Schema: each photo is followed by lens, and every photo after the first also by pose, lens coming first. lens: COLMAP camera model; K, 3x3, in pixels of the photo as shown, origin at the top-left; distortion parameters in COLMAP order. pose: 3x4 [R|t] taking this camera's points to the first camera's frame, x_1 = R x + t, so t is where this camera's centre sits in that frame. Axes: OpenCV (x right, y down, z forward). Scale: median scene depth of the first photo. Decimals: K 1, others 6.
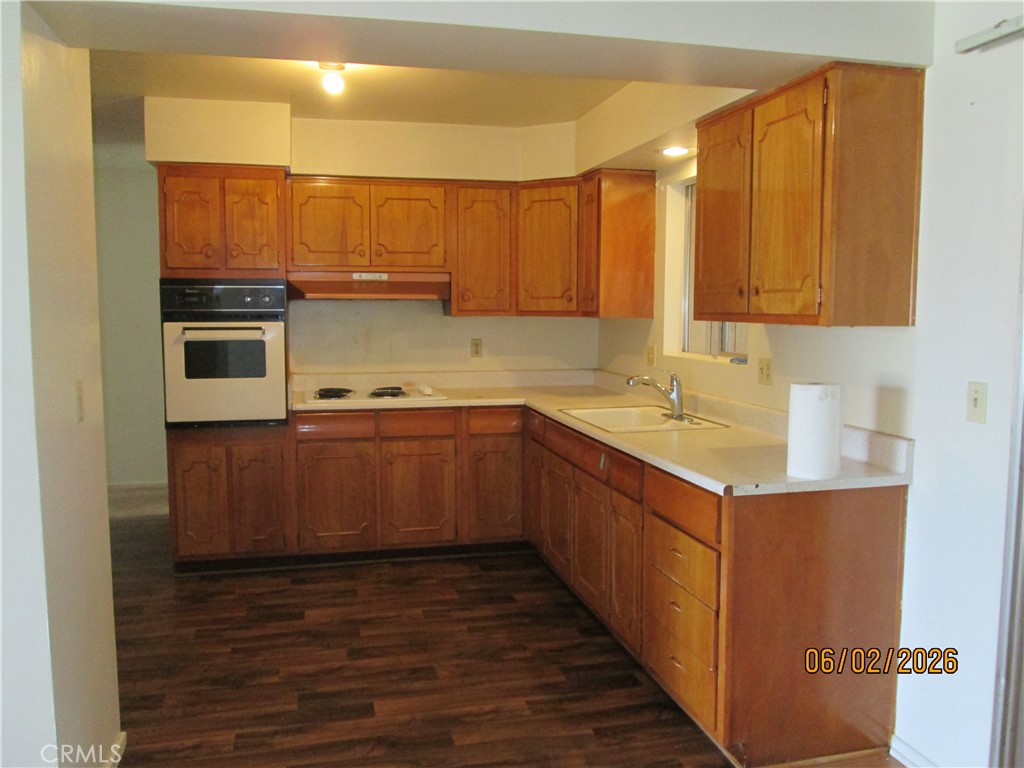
lens RADIAL K [[841.1, 0, 512.0], [0, 841.1, 384.0], [0, 0, 1]] dist [0.001272, -0.102073]
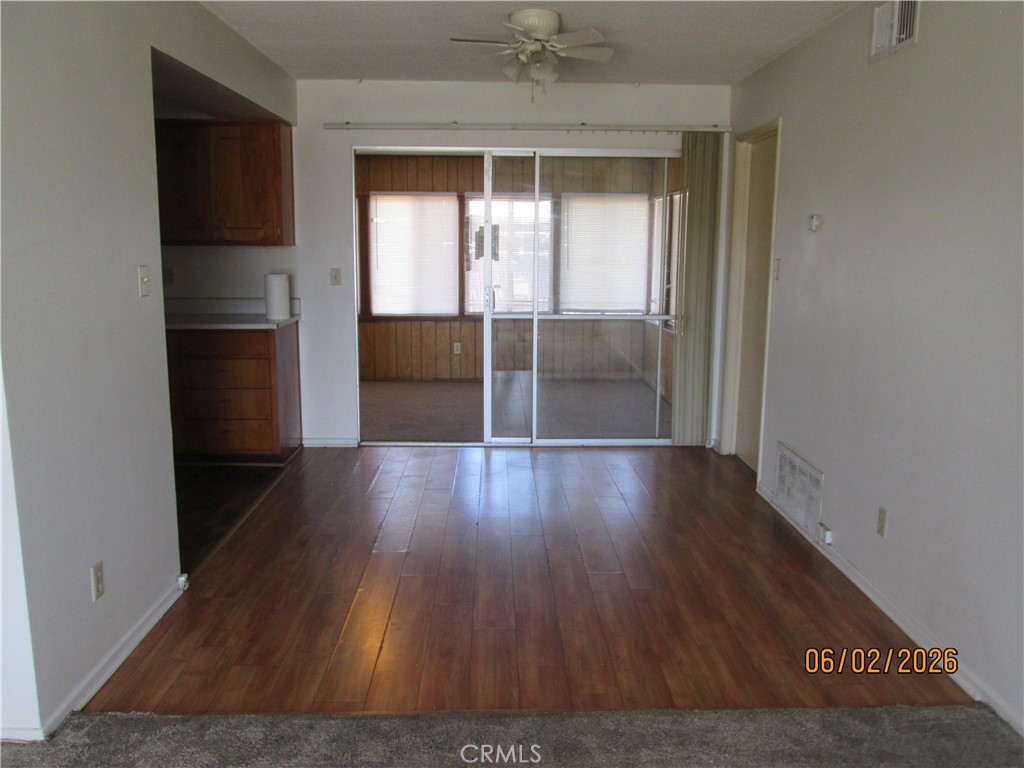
lens RADIAL K [[841.1, 0, 512.0], [0, 841.1, 384.0], [0, 0, 1]] dist [0.001272, -0.102073]
pose [[0.217969, -0.167439, 0.961485, -1.512704], [0.086683, 0.984601, 0.151814, 0.001674], [-0.972098, 0.050254, 0.229127, -0.022983]]
